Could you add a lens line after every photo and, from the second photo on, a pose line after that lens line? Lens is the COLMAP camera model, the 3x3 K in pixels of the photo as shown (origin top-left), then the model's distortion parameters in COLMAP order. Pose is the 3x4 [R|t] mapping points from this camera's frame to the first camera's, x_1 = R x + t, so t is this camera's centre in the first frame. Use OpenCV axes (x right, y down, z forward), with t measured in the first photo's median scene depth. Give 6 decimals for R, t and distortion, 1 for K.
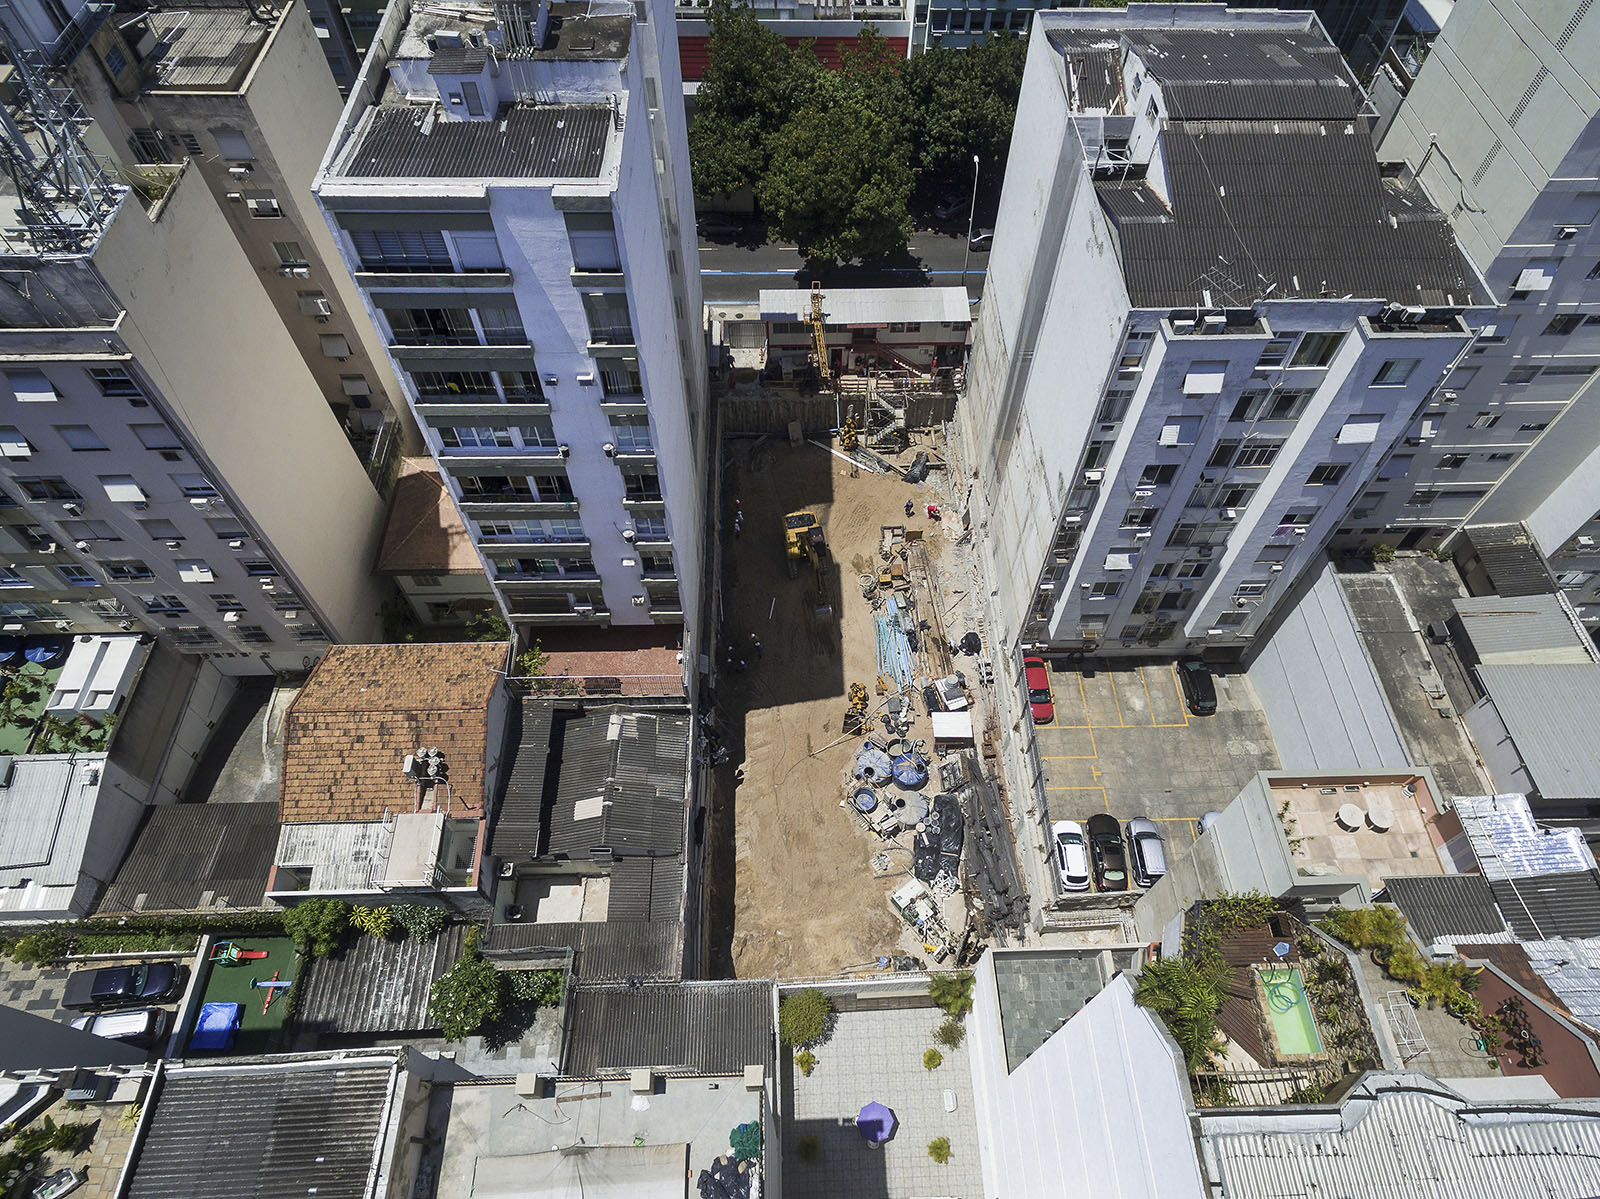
lens RADIAL K [[909.1, 0, 804.5], [0, 909.1, 600.7], [0, 0, 1]] dist [0.011288, 0.004006]
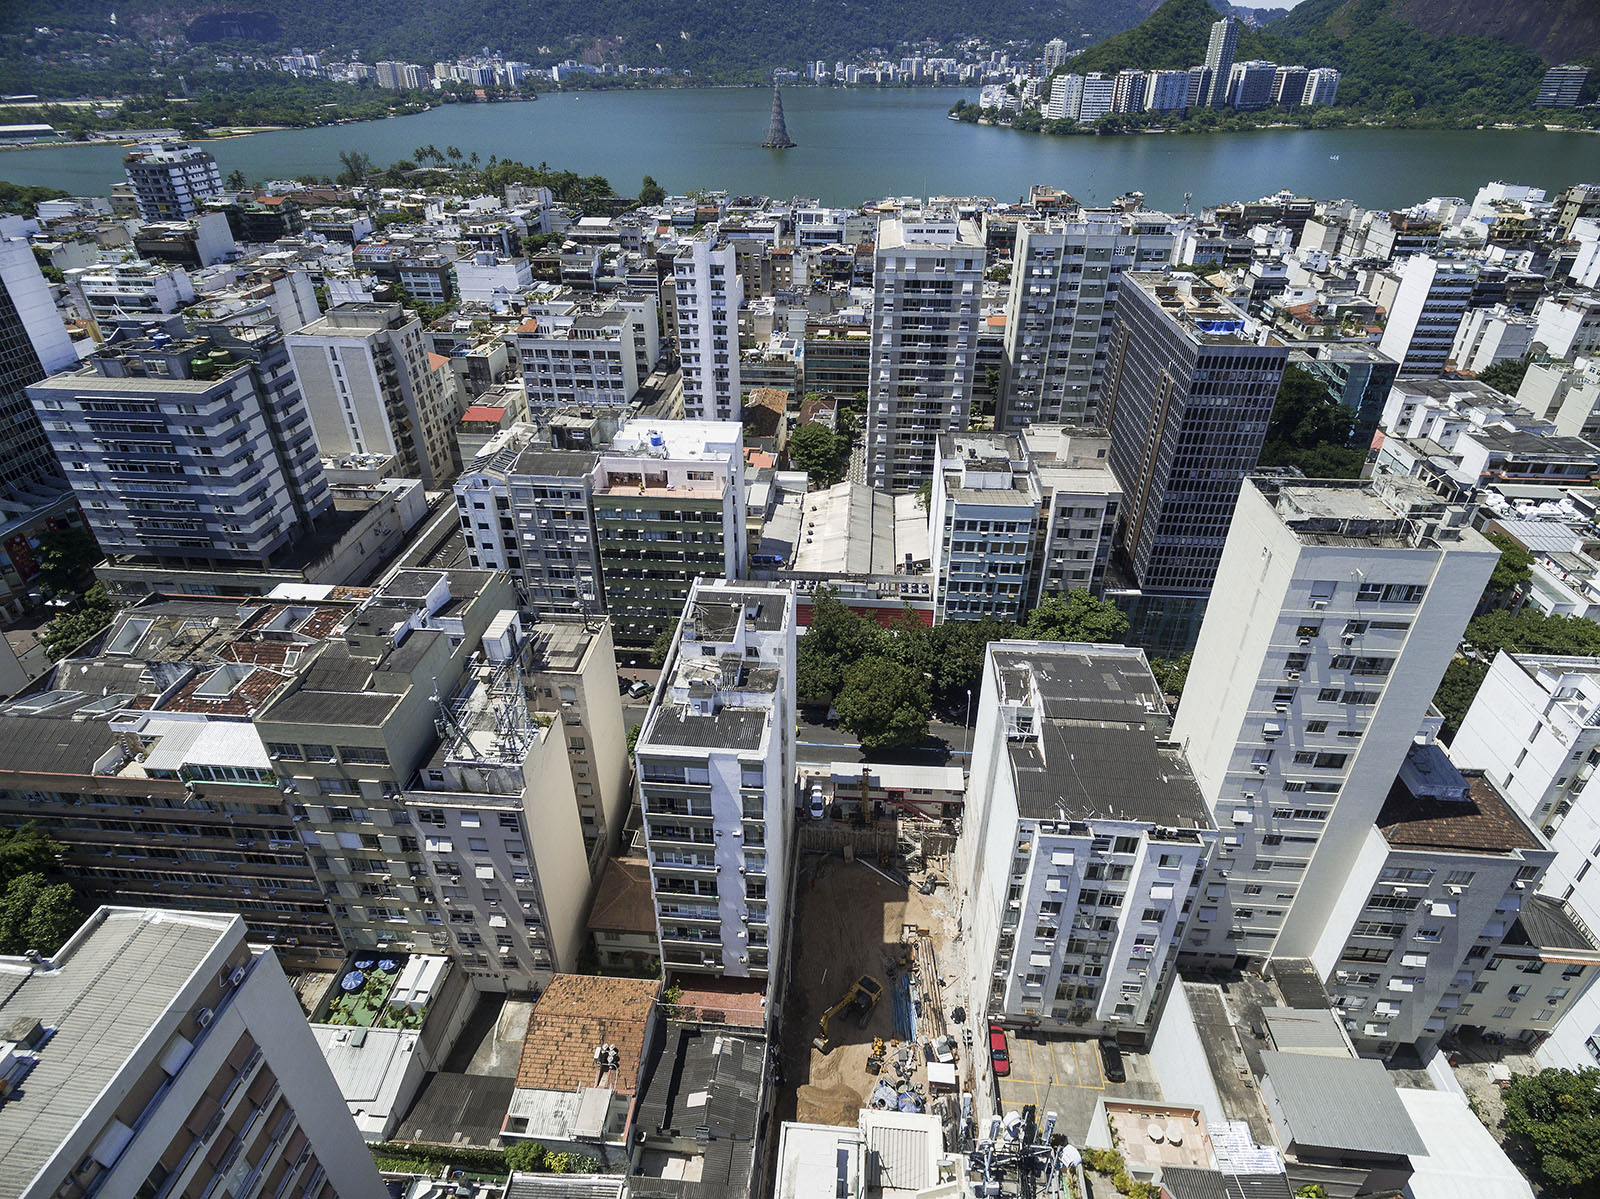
lens RADIAL K [[909.1, 0, 806.3], [0, 909.1, 603.2], [0, 0, 1]] dist [0.011288, 0.004006]
pose [[0.994624, 0.052132, -0.089477, 0.046333], [-0.083178, 0.916881, -0.390399, 0.042340], [0.061688, 0.395743, 0.916287, -0.771960]]
